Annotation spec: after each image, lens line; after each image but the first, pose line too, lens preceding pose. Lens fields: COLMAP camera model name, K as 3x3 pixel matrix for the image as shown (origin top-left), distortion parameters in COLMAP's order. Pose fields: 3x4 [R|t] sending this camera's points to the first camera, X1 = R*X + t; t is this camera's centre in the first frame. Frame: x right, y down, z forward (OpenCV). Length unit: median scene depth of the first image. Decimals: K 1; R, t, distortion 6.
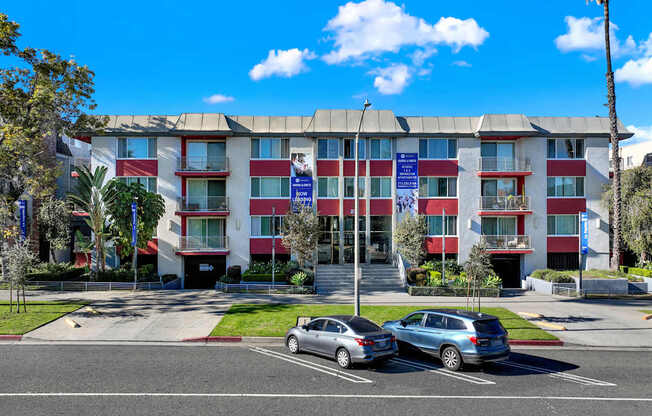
lens RADIAL K [[560.4, 0, 328.9], [0, 560.4, 208.2], [0, 0, 1]] dist [0.019088, 0.033571]
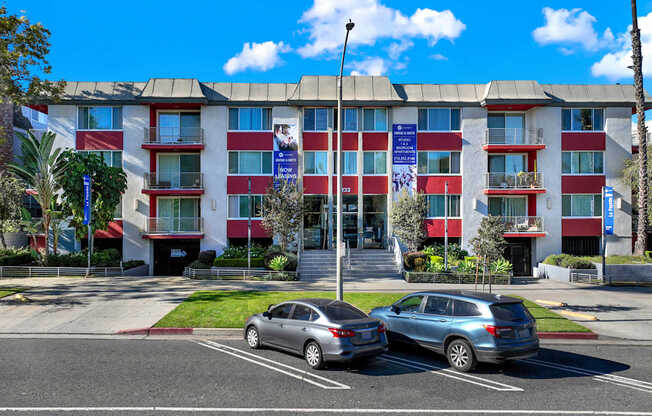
lens RADIAL K [[560.4, 0, 329.4], [0, 560.4, 204.0], [0, 0, 1]] dist [0.019088, 0.033571]
pose [[0.999999, 0.000409, 0.001498, 0.019788], [-0.000406, 0.999997, -0.002239, 0.030976], [-0.001499, 0.002238, 0.999996, 0.114612]]
